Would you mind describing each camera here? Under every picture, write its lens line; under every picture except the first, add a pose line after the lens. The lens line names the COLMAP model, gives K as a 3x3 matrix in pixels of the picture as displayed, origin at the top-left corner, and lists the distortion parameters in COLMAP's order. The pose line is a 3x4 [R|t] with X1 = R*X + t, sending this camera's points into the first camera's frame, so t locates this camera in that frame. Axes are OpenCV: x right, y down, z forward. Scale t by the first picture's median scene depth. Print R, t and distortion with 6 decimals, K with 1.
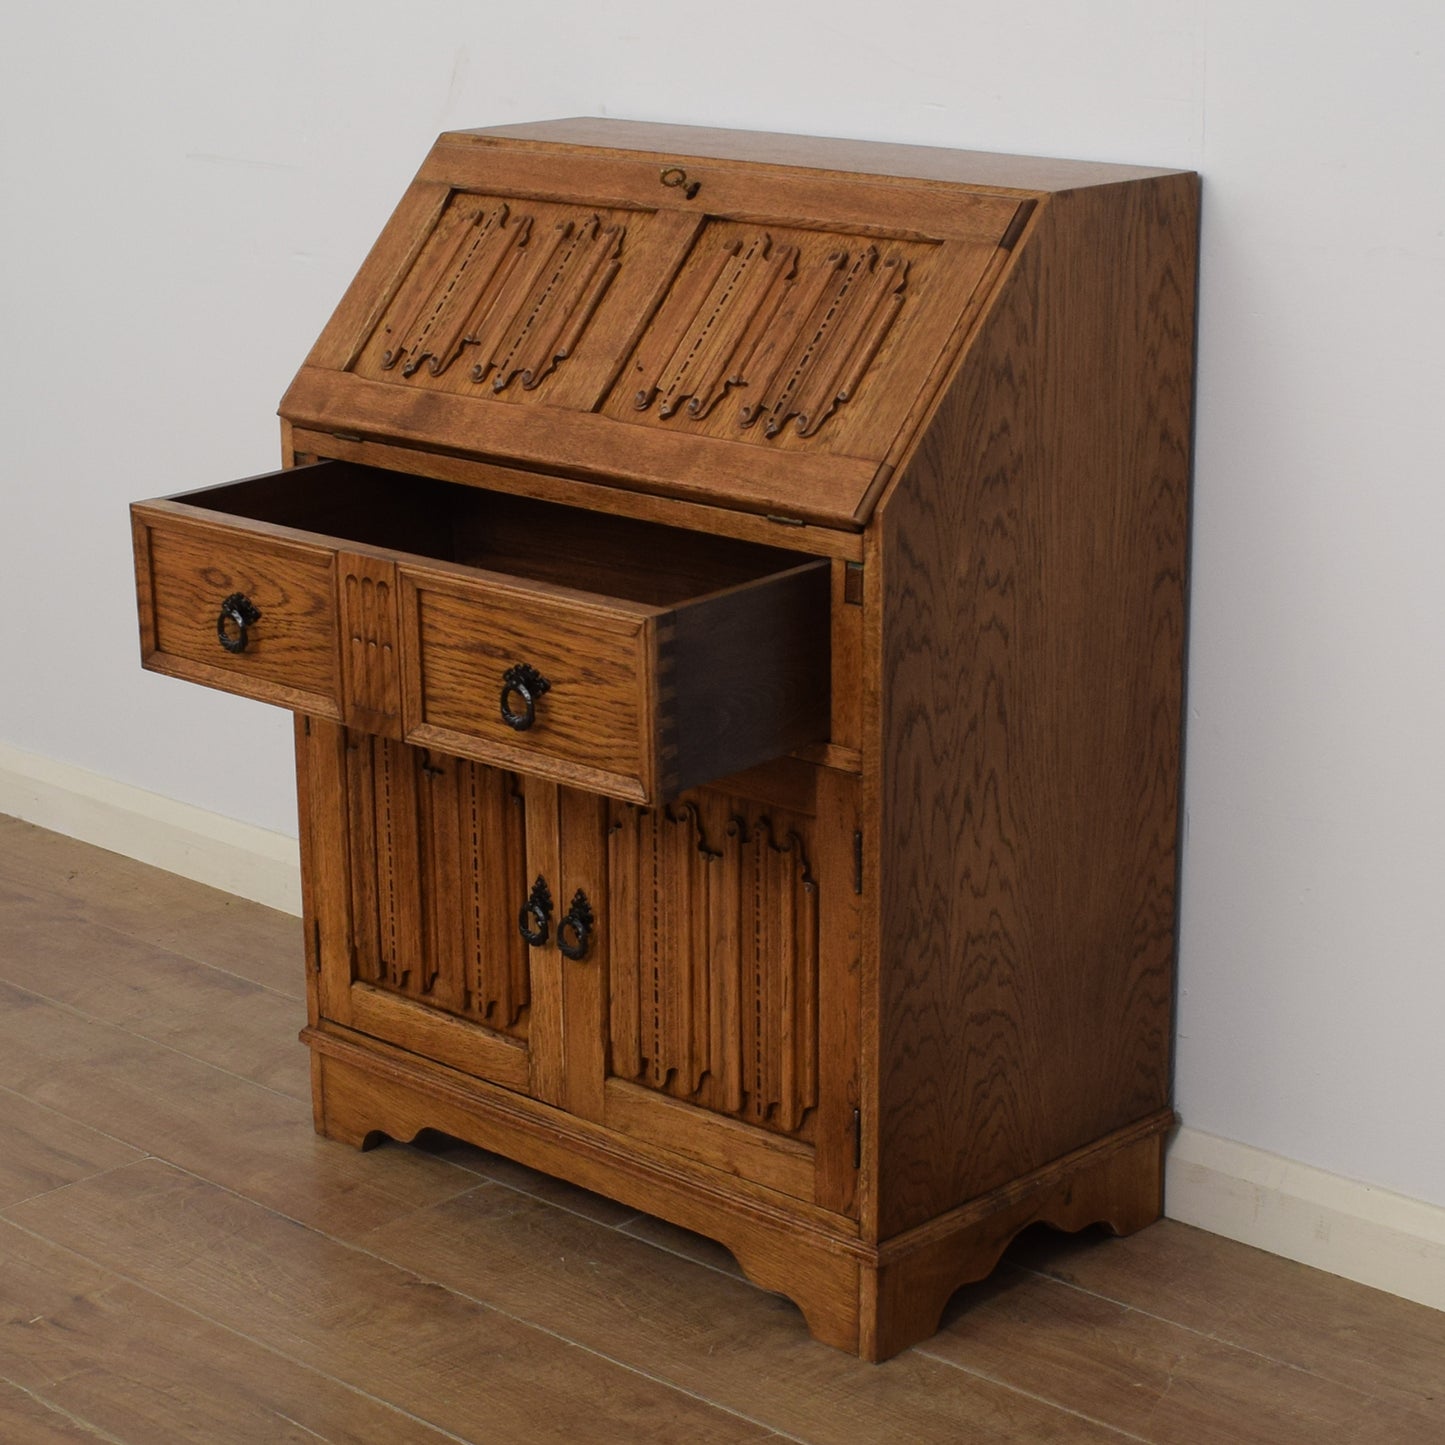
lens RADIAL K [[3293.1, 0, 722.4], [0, 3293.1, 771.8], [0, 0, 1]] dist [-0.063525, -0.139980]
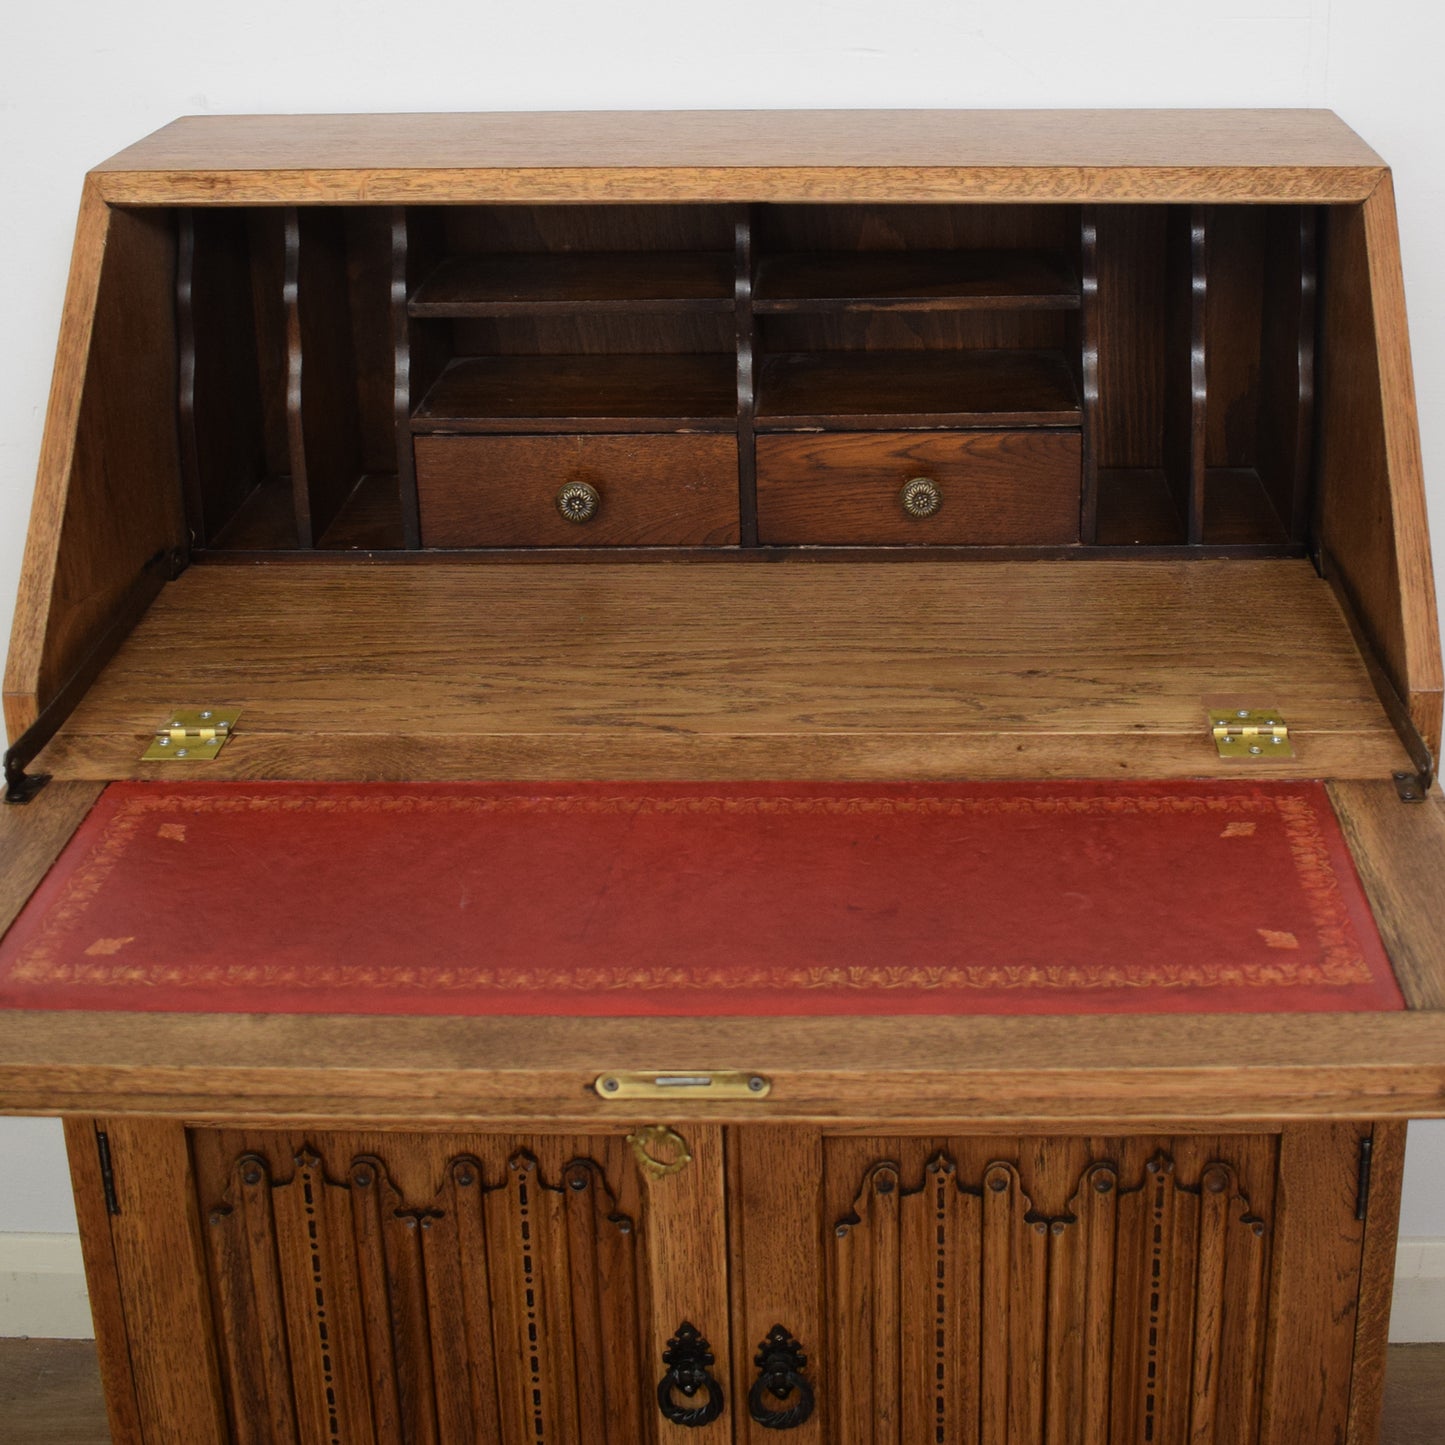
lens RADIAL K [[2342.0, 0, 867.1], [0, 2342.0, 490.5], [0, 0, 1]] dist [-0.090030, 0.000821]
pose [[0.731447, -0.213651, 0.647563, -0.294381], [0.196822, 0.975378, 0.099490, -0.168270], [-0.652875, 0.054683, 0.755489, 0.654279]]
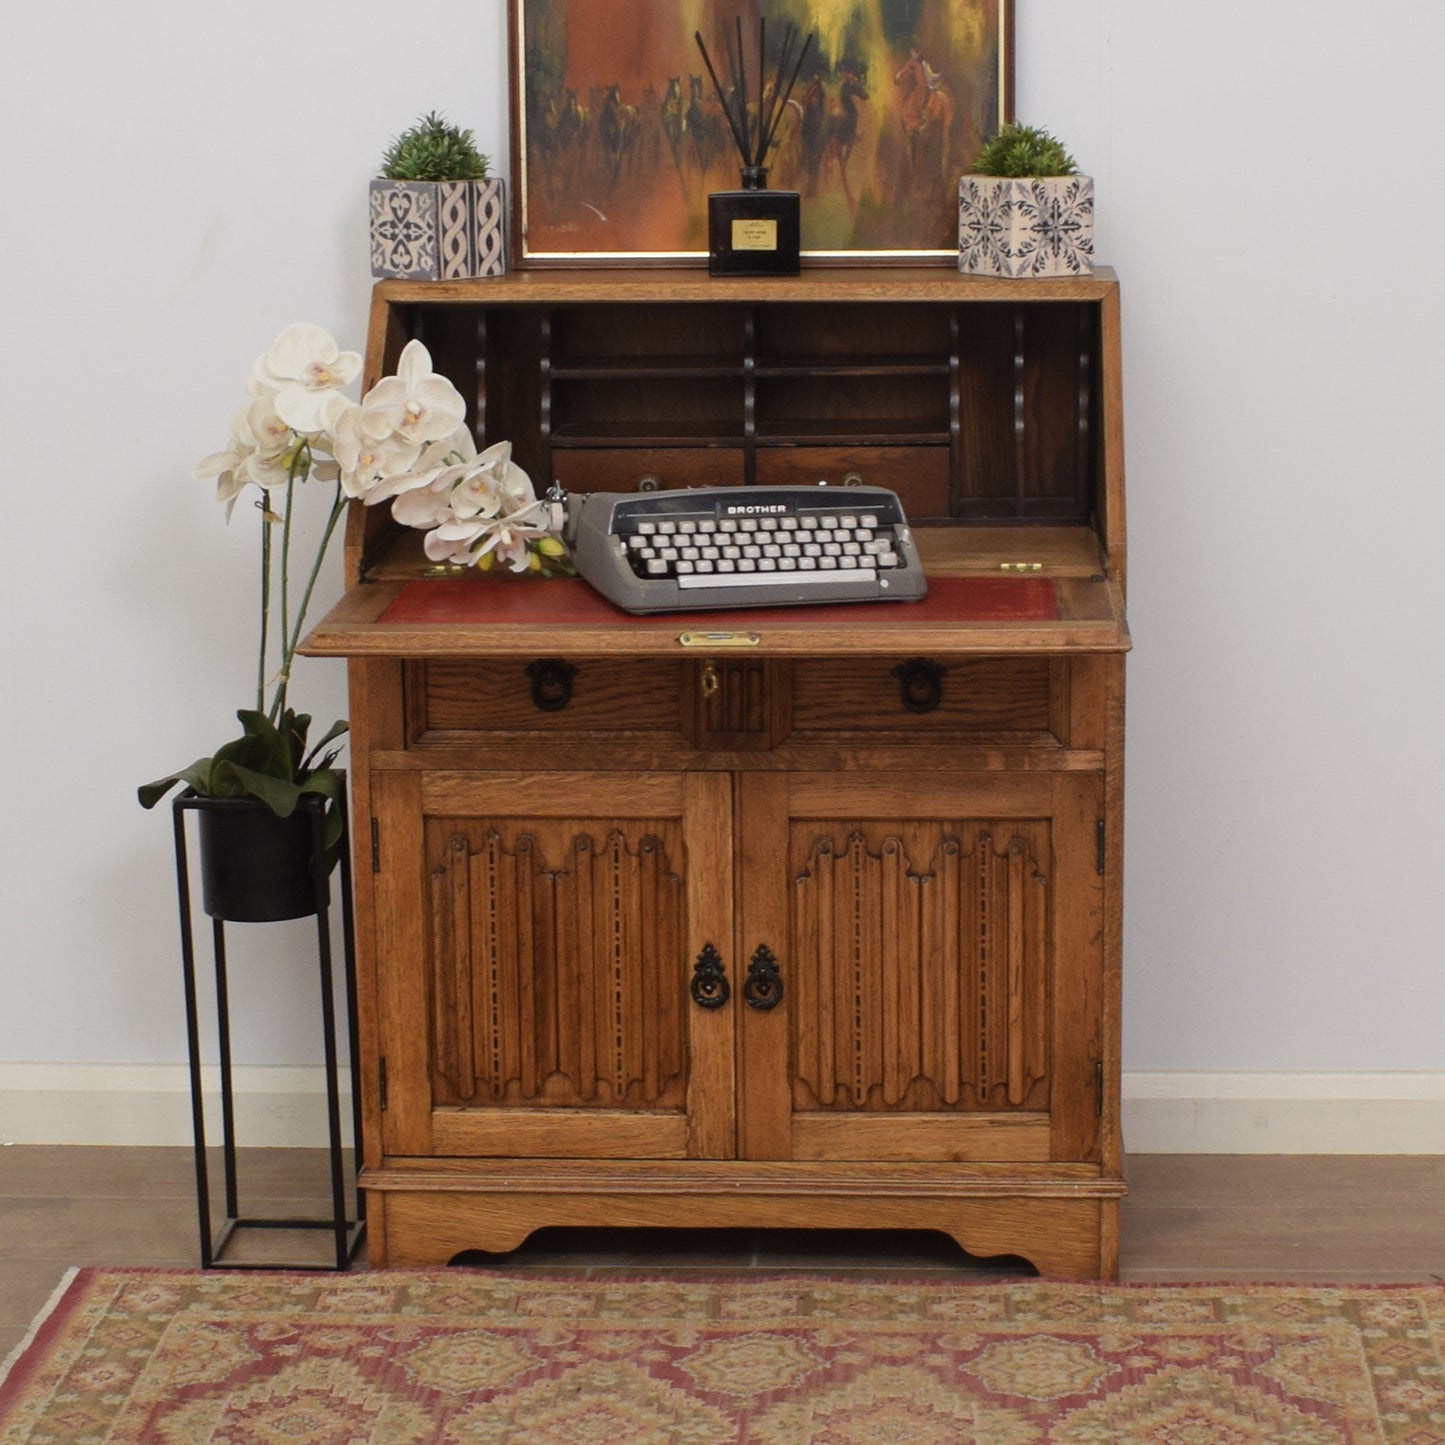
lens RADIAL K [[3543.6, 0, 766.7], [0, 3543.6, 718.6], [0, 0, 1]] dist [-0.053083, -0.204045]
pose [[0.760385, -0.129284, 0.636475, -0.799530], [0.190907, 0.981186, -0.028771, -0.003671], [-0.620781, 0.143385, 0.770761, 0.083585]]
